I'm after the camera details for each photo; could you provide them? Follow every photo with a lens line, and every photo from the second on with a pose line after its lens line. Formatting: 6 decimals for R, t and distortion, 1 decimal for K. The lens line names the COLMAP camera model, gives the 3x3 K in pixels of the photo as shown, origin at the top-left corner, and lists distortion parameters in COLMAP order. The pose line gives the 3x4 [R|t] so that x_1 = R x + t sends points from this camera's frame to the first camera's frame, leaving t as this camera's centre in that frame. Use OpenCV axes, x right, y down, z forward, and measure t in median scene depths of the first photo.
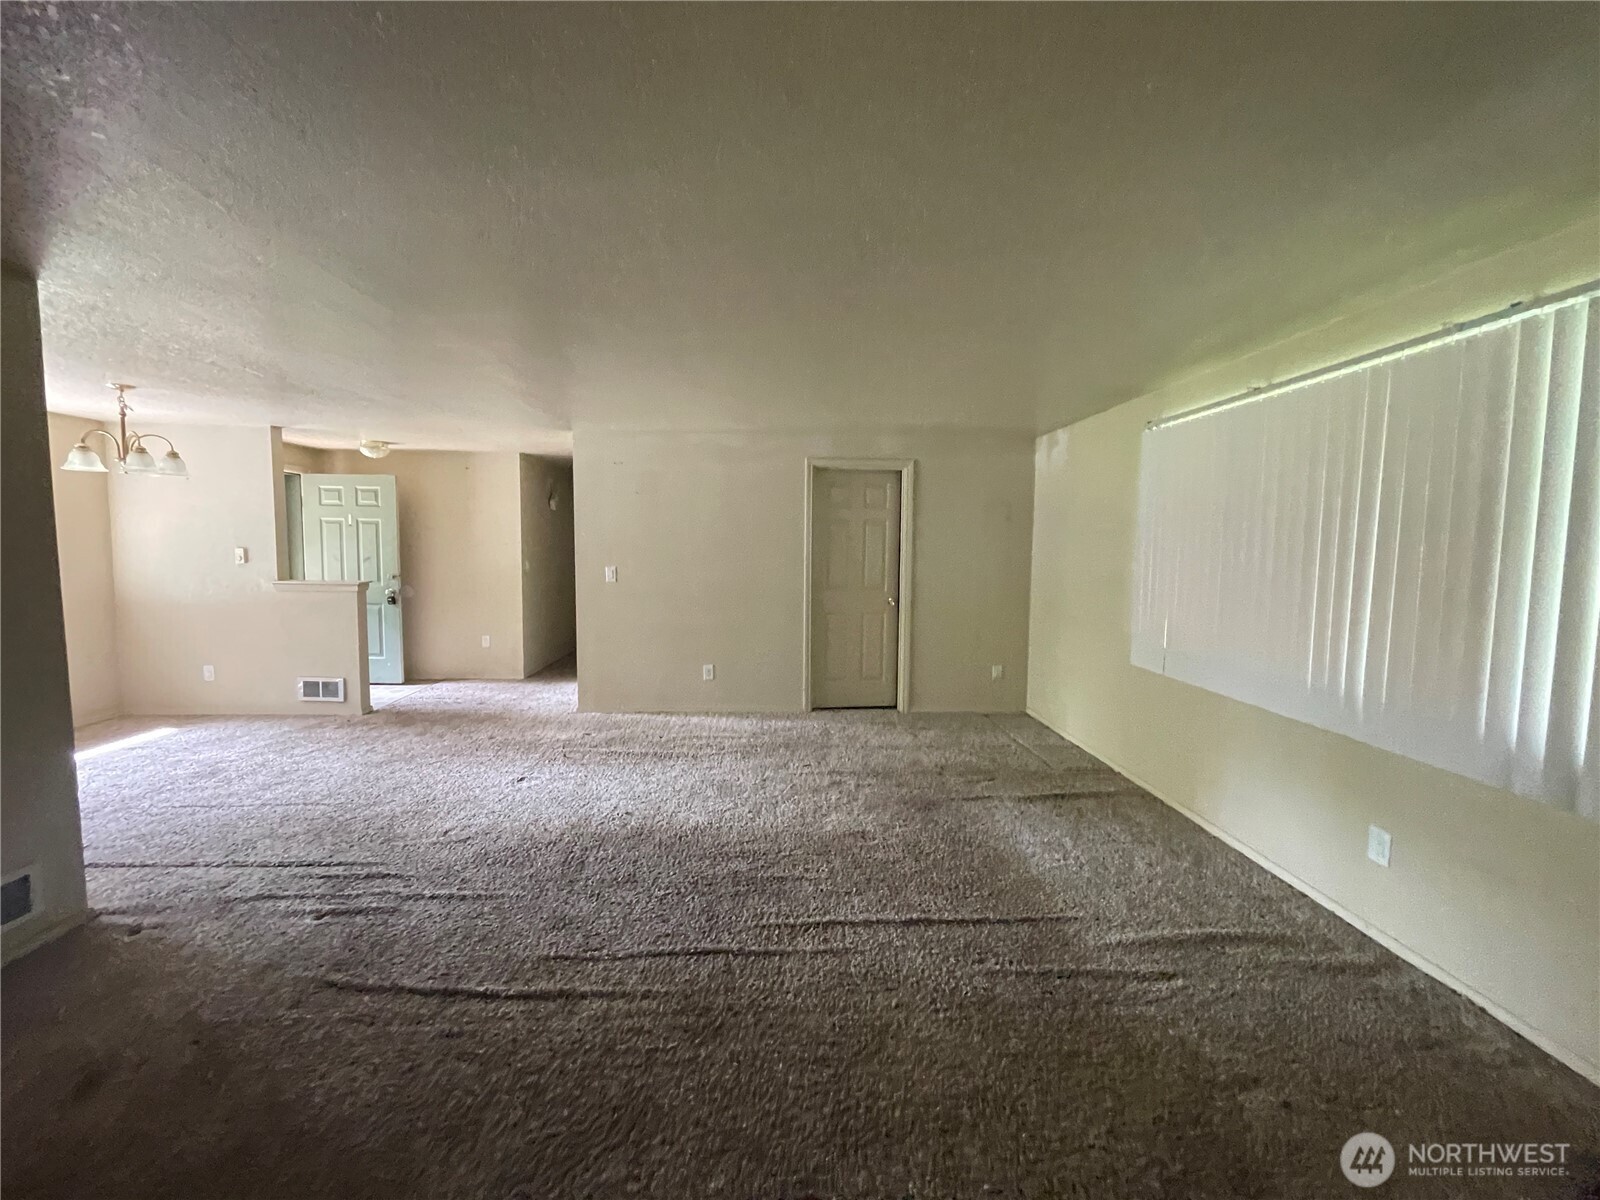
lens RADIAL K [[650.0, 0, 799.4], [0, 650.0, 590.7], [0, 0, 1]] dist [-0.014412, 0.007359]
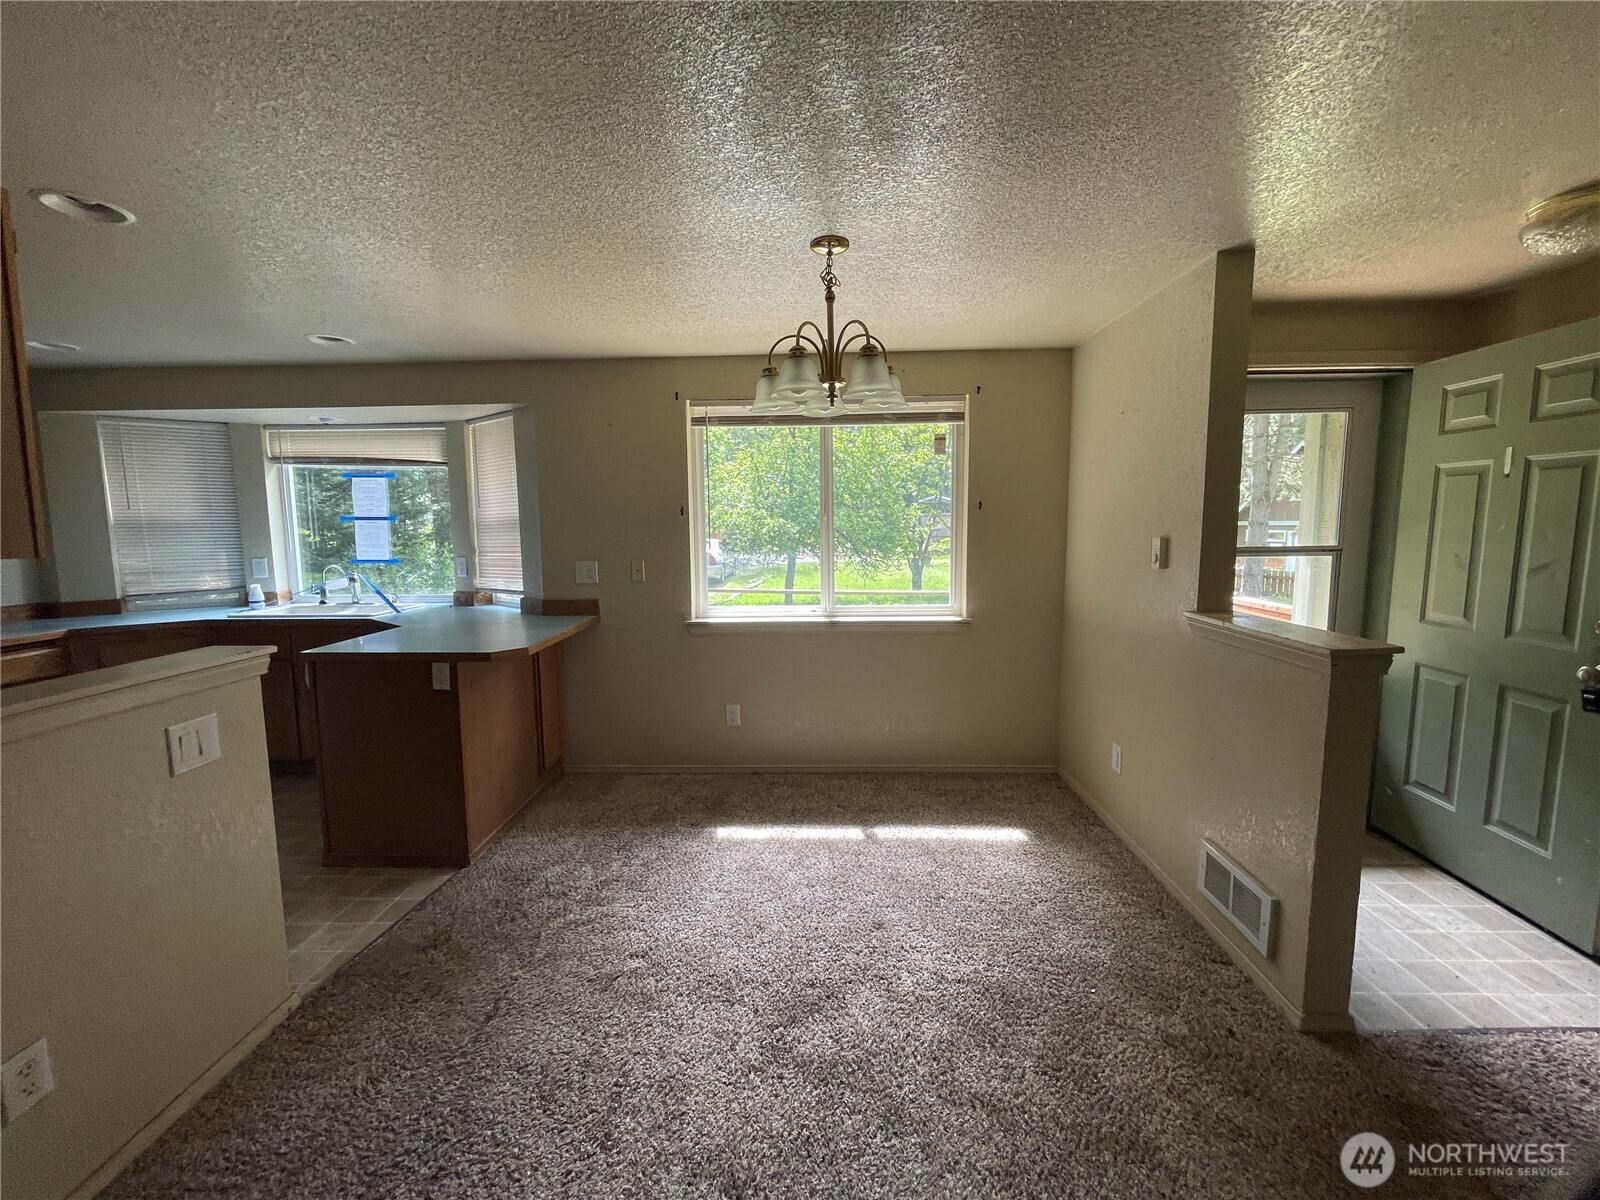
lens RADIAL K [[650.0, 0, 799.4], [0, 650.0, 590.7], [0, 0, 1]] dist [-0.014412, 0.007359]
pose [[-0.076411, 0.100773, -0.991971, -0.306854], [-0.063552, 0.992364, 0.105708, -0.052917], [0.995049, 0.071119, -0.069424, 0.672323]]
